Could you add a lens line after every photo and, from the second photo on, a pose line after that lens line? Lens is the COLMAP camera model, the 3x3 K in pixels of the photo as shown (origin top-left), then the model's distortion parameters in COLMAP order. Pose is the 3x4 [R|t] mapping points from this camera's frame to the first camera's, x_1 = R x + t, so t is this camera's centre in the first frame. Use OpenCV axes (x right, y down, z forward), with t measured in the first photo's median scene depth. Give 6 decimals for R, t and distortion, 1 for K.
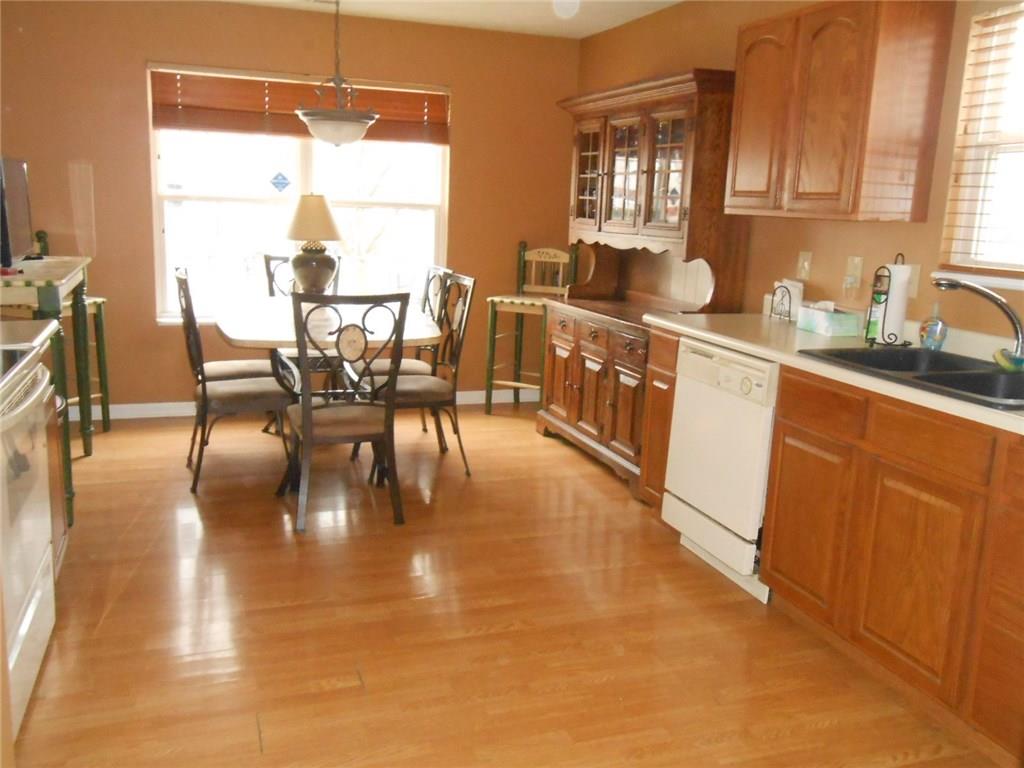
lens RADIAL K [[888.6, 0, 512.0], [0, 888.6, 384.0], [0, 0, 1]] dist [0.003842, 0.001249]
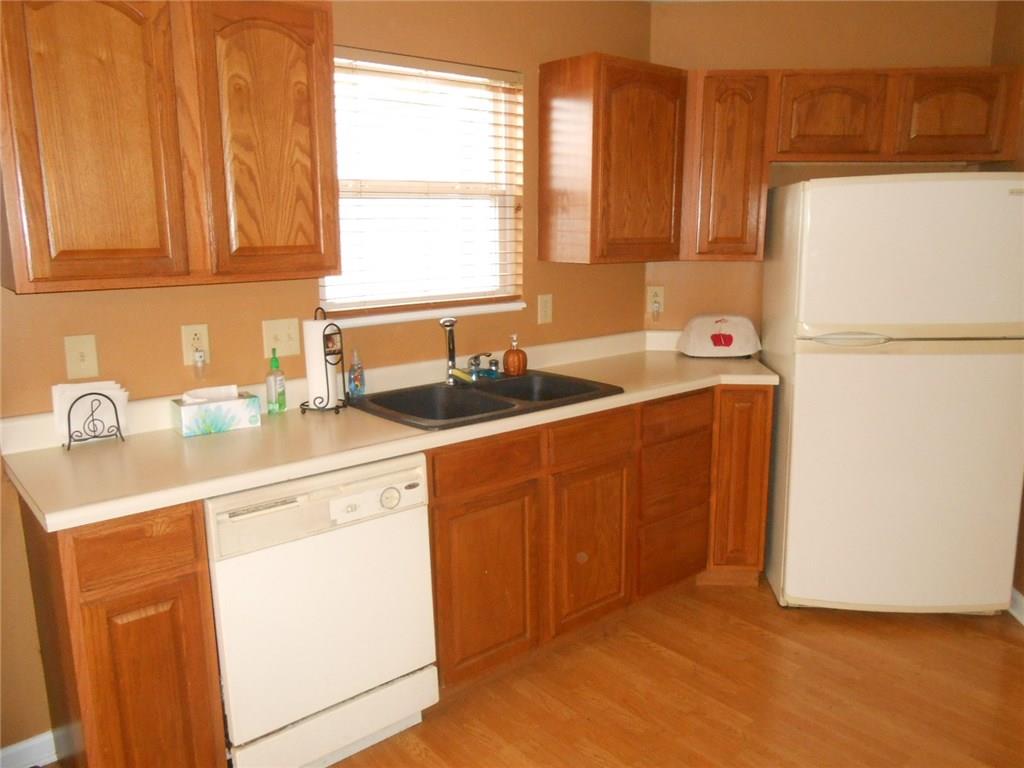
lens RADIAL K [[783.8, 0, 512.0], [0, 783.8, 384.0], [0, 0, 1]] dist [-0.014070, 0.010614]
pose [[-0.349974, -0.218711, 0.910870, -0.378259], [0.185533, 0.936917, 0.296251, -0.276703], [-0.918202, 0.272677, -0.287319, 1.082131]]
